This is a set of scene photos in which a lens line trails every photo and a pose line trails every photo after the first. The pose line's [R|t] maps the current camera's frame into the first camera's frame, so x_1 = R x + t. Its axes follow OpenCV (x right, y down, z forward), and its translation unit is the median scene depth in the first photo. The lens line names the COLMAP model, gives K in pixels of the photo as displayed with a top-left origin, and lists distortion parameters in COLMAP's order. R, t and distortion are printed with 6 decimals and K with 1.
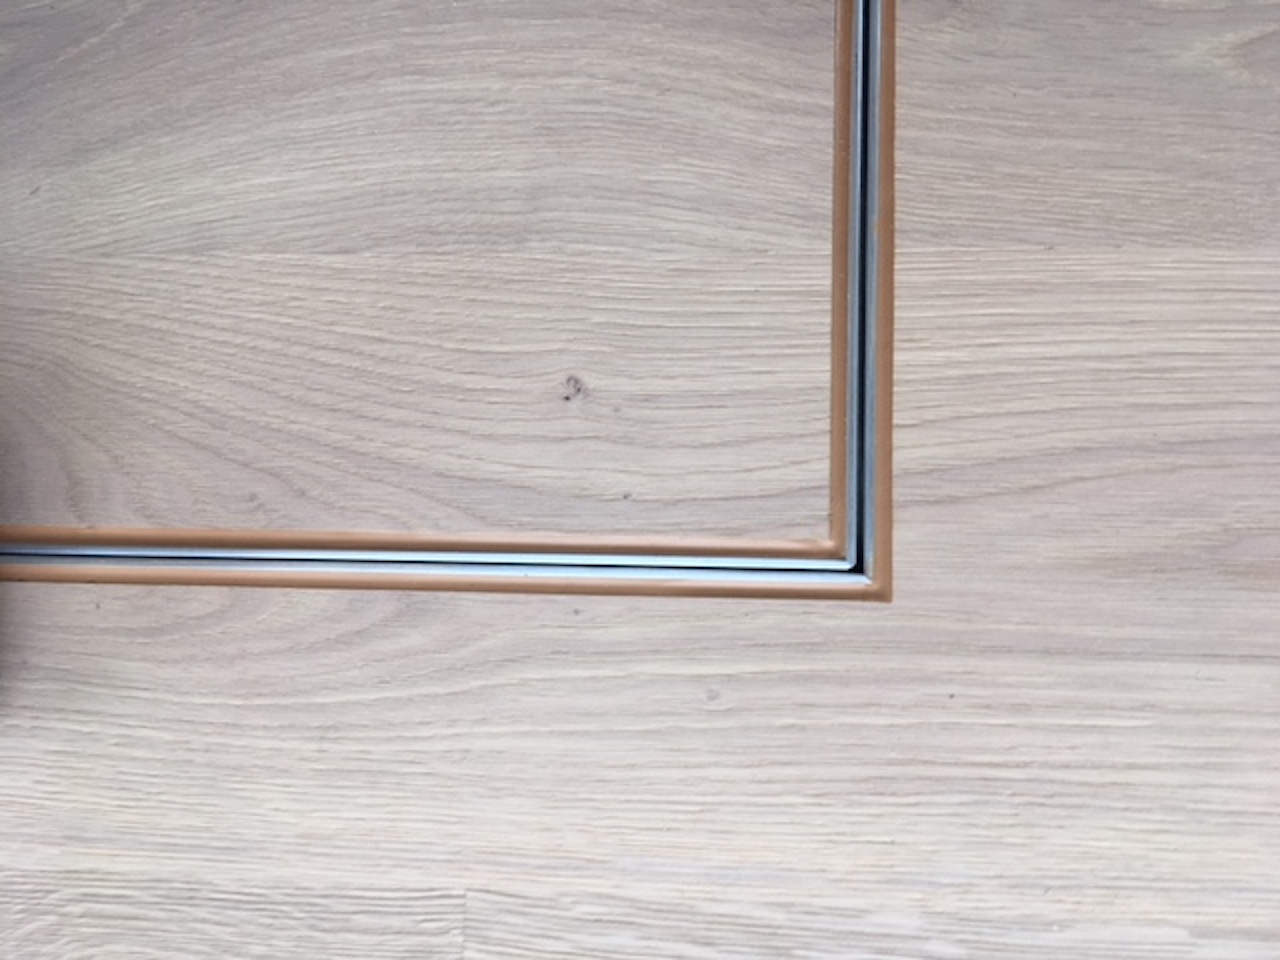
lens RADIAL K [[1097.5, 0, 640.5], [0, 1097.5, 480.1], [0, 0, 1]] dist [0.057654, -0.077160]
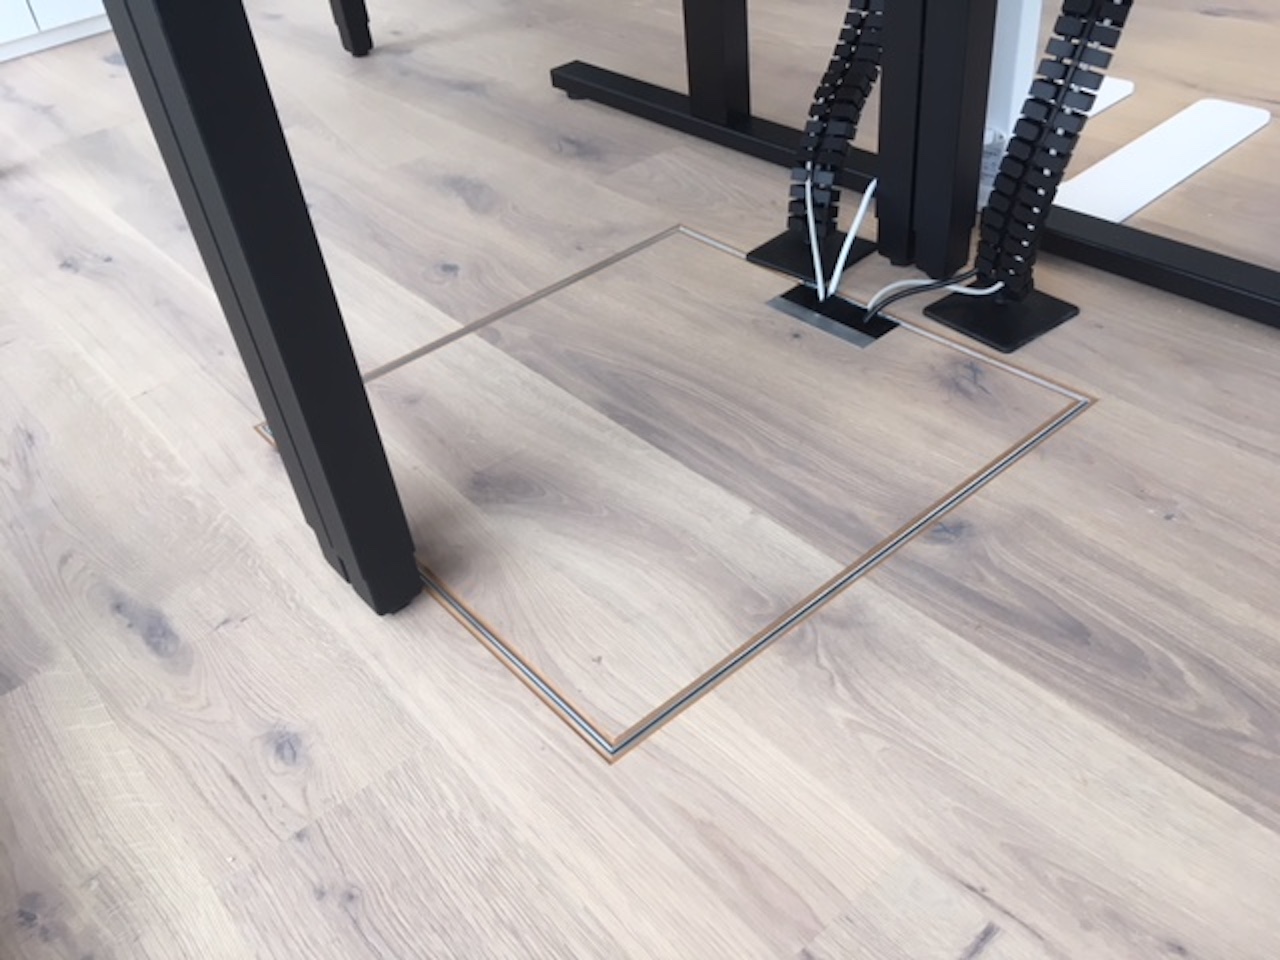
lens RADIAL K [[1097.5, 0, 638.8], [0, 1097.5, 480.4], [0, 0, 1]] dist [0.057654, -0.077160]
pose [[0.664186, 0.482173, -0.571285, 1.450702], [-0.737925, 0.545211, -0.397758, 0.737043], [0.119682, 0.685750, 0.717929, -1.388027]]
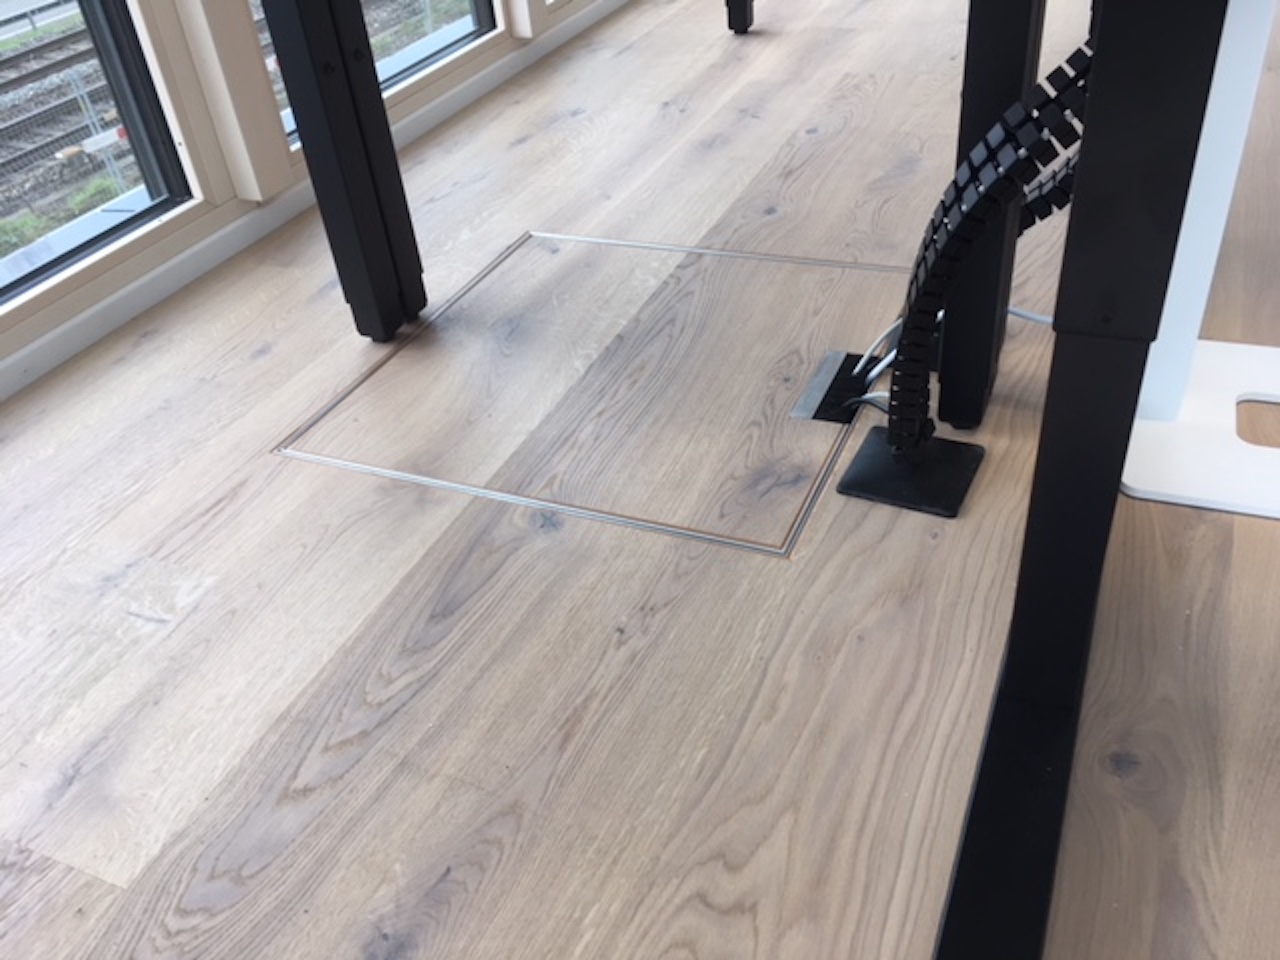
lens RADIAL K [[1097.5, 0, 645.9], [0, 1097.5, 472.3], [0, 0, 1]] dist [0.057654, -0.077160]
pose [[-0.378792, 0.638963, -0.669509, 2.556067], [-0.896734, -0.074493, 0.436256, -3.054745], [0.228878, 0.765622, 0.601197, -1.166559]]
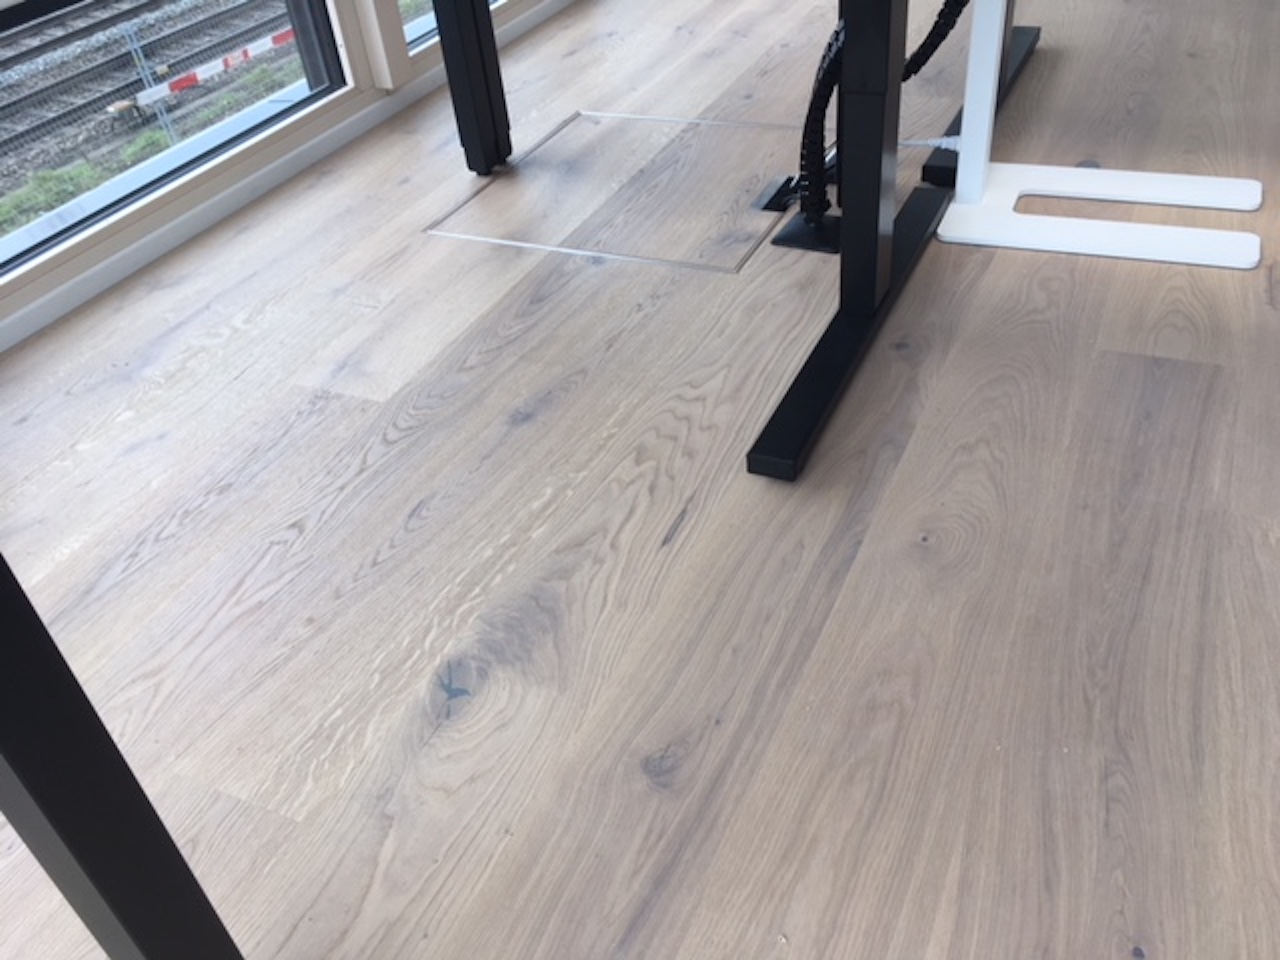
lens RADIAL K [[1097.5, 0, 632.5], [0, 1097.5, 492.5], [0, 0, 1]] dist [0.057654, -0.077160]
pose [[-0.408054, 0.659420, -0.631393, 5.001955], [-0.882761, -0.108585, 0.457102, -4.306755], [0.232862, 0.743892, 0.626418, -1.747374]]
